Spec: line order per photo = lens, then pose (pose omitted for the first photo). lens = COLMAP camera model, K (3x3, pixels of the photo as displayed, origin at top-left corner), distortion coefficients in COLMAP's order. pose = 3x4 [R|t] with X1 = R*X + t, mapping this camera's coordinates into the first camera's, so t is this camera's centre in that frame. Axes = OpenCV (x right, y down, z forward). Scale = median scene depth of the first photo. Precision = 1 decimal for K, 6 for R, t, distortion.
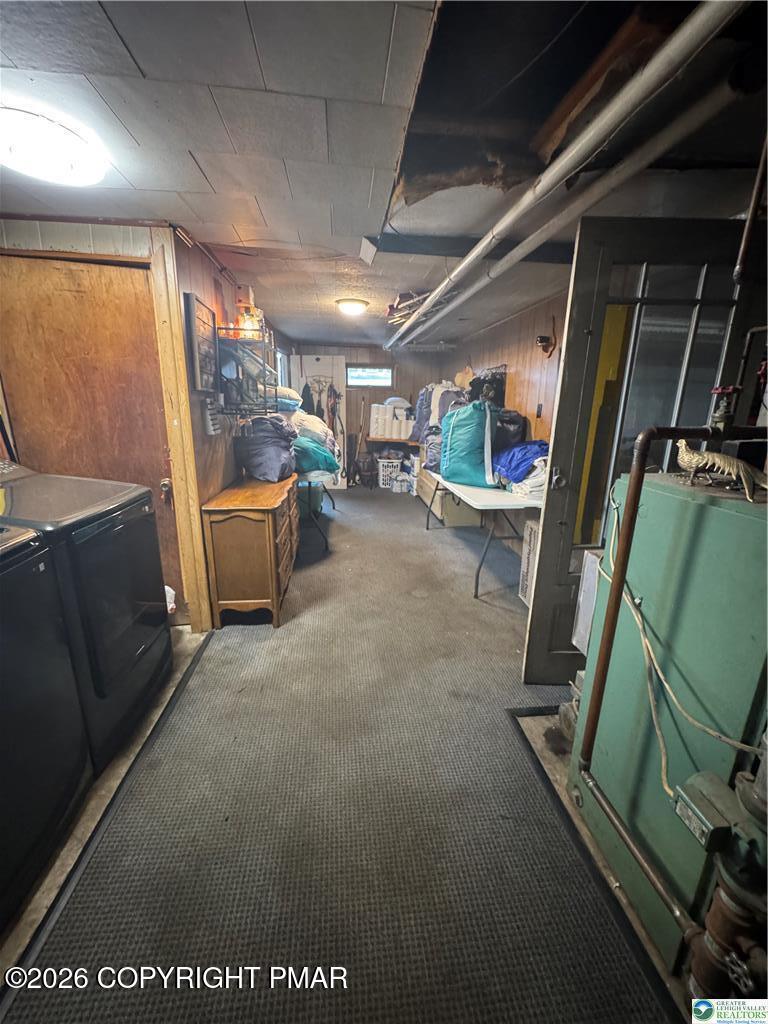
lens RADIAL K [[410.6, 0, 383.9], [0, 410.6, 512.4], [0, 0, 1]] dist [-0.000894, 0.000109]
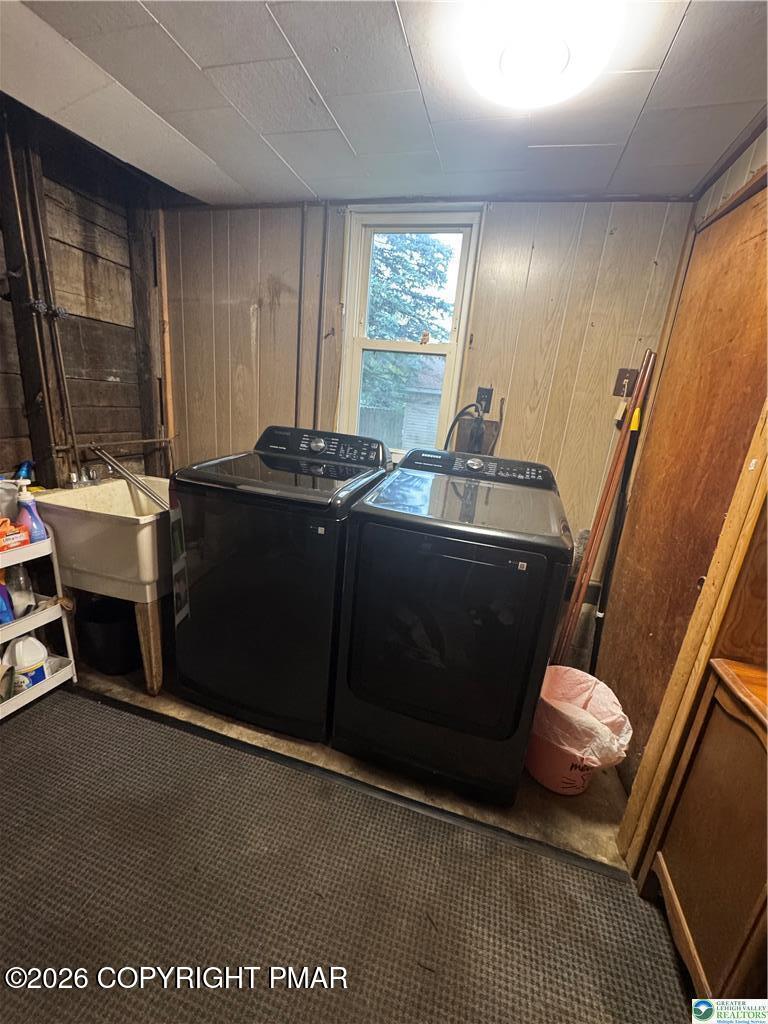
lens RADIAL K [[410.6, 0, 384.4], [0, 410.6, 513.4], [0, 0, 1]] dist [-0.000894, 0.000109]
pose [[-0.371087, 0.205817, -0.905502, 0.054706], [-0.330657, 0.881926, 0.335966, -0.193443], [0.867733, 0.424083, -0.259217, 0.806259]]
